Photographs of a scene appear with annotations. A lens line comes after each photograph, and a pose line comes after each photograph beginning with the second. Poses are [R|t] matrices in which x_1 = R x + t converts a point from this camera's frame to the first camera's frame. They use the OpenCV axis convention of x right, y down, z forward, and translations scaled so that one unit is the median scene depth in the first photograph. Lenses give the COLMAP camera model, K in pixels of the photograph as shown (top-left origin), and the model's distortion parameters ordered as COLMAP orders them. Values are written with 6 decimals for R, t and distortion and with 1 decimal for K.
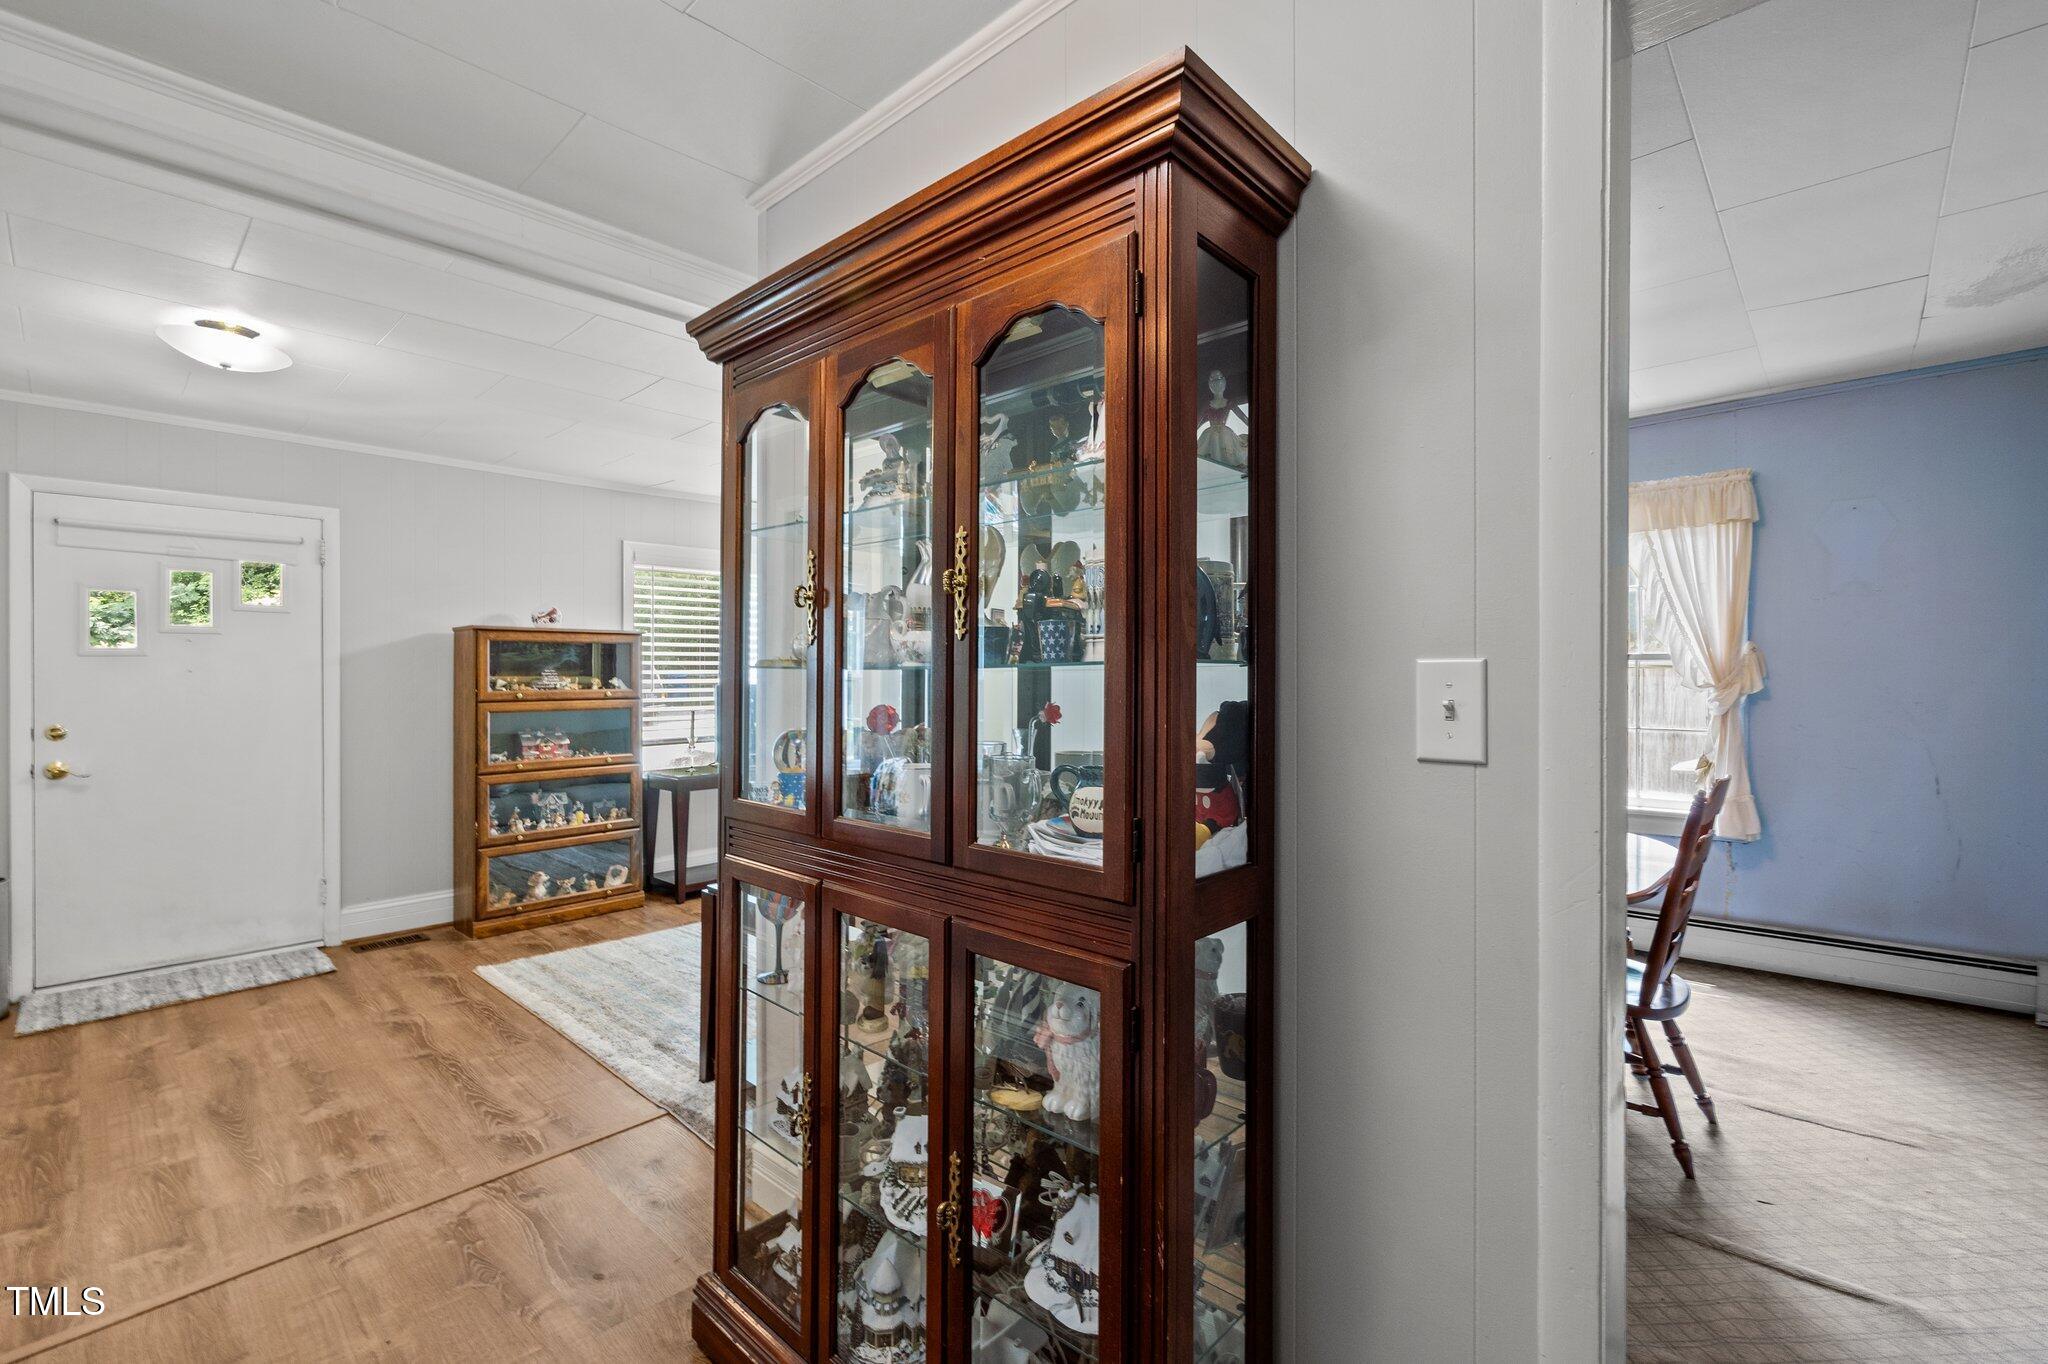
lens RADIAL K [[884.5, 0, 1029.4], [0, 884.5, 675.9], [0, 0, 1]] dist [0.002262, -0.000371]
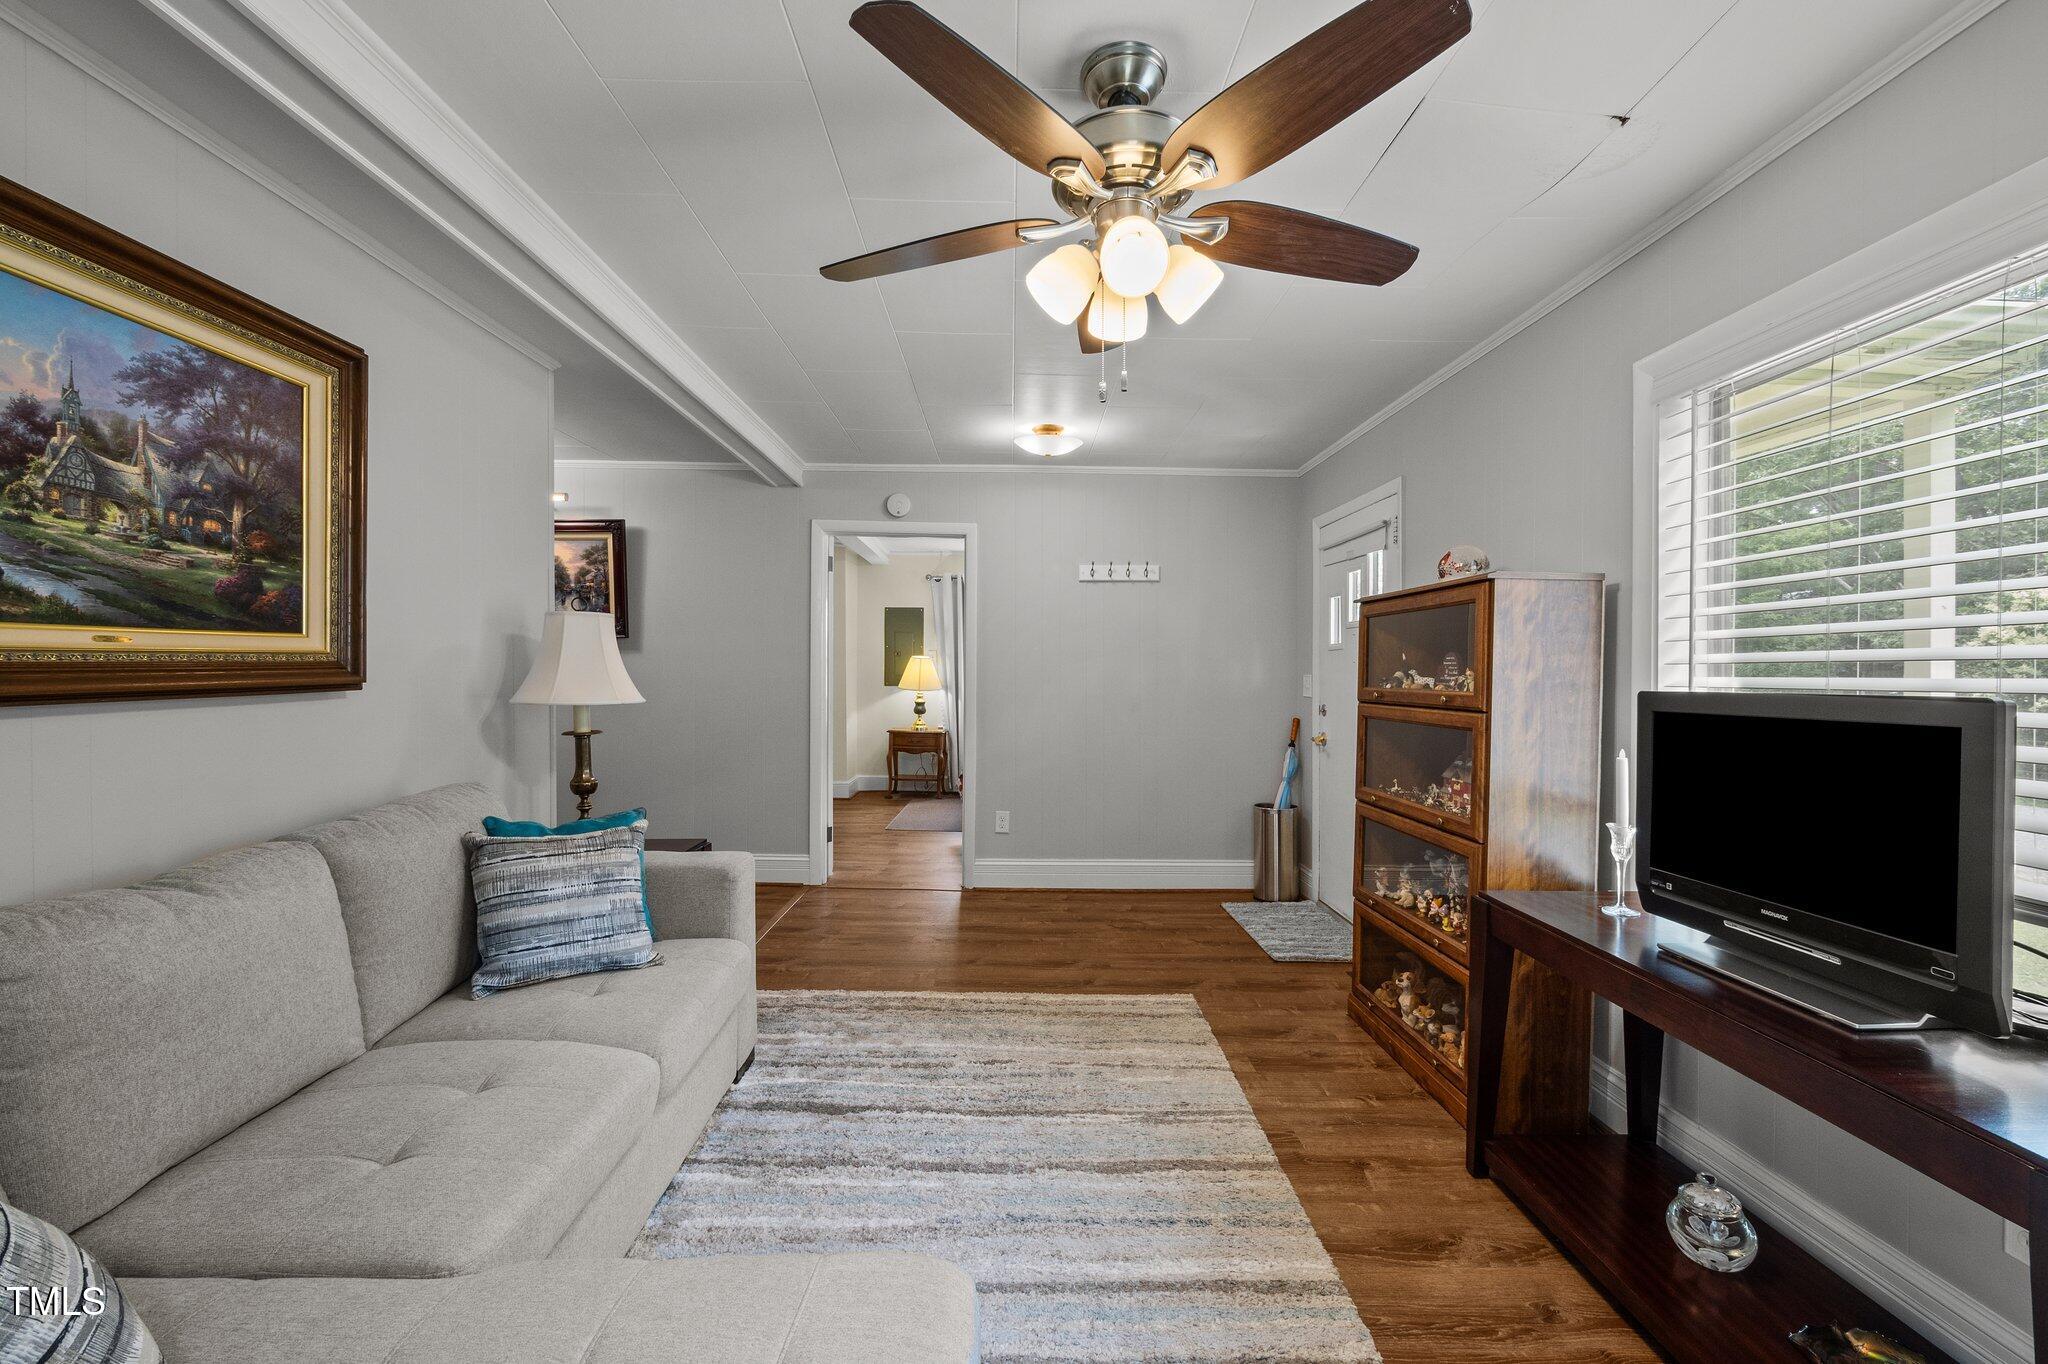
lens RADIAL K [[863.4, 0, 1030.4], [0, 863.4, 697.9], [0, 0, 1]] dist [-0.000960, -0.000130]
pose [[-0.721241, 0.020080, -0.692394, 0.087232], [-0.007709, 0.999285, 0.037010, 0.002528], [0.692642, 0.032031, -0.720570, 1.543543]]
